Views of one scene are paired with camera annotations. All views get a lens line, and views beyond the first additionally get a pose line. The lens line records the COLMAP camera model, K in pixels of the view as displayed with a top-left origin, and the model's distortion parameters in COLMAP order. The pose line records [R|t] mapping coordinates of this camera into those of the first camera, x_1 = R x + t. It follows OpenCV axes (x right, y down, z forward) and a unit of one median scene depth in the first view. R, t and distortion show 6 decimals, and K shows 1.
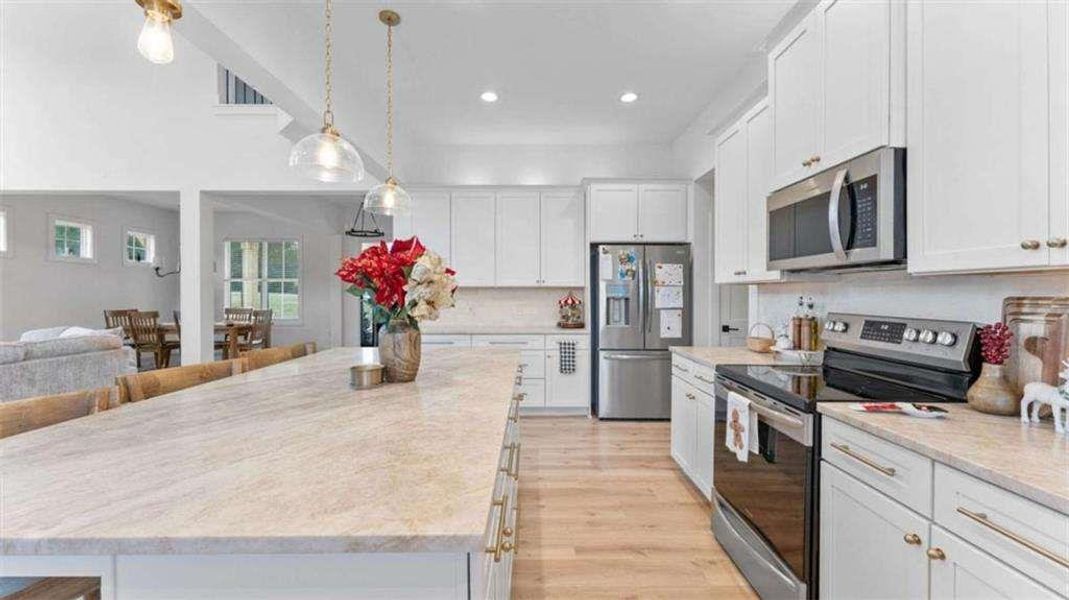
lens RADIAL K [[426.8, 0, 536.8], [0, 426.8, 293.6], [0, 0, 1]] dist [0.000987, 0.000450]
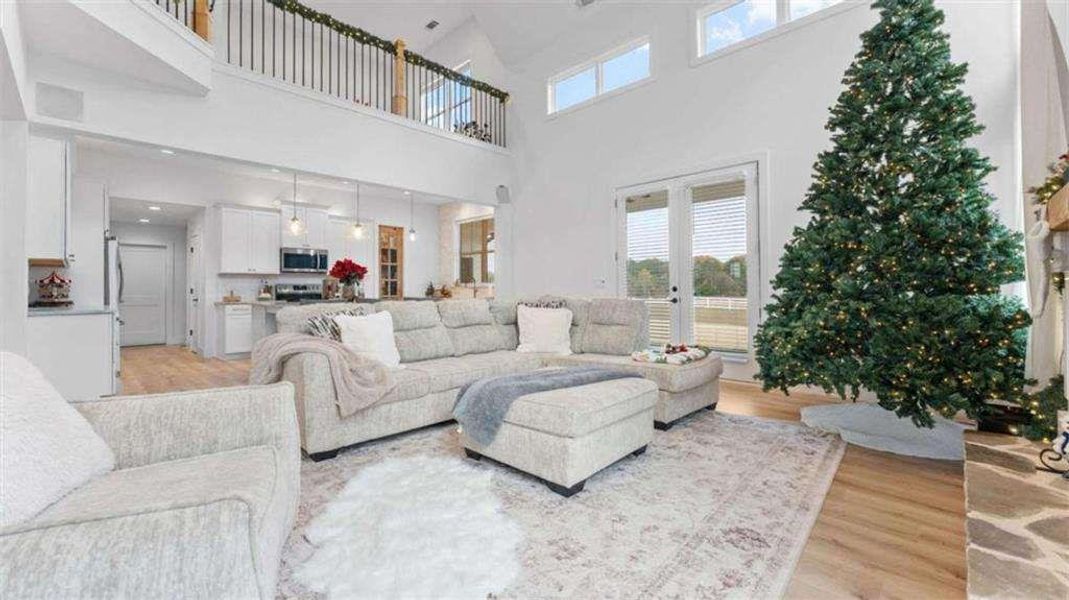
lens RADIAL K [[436.2, 0, 544.7], [0, 436.2, 284.5], [0, 0, 1]] dist [0.001293, 0.000036]
pose [[-0.721498, 0.011325, 0.692324, -2.888397], [0.003811, 0.999916, -0.012385, 0.088246], [-0.692406, -0.006297, -0.721480, 1.829909]]
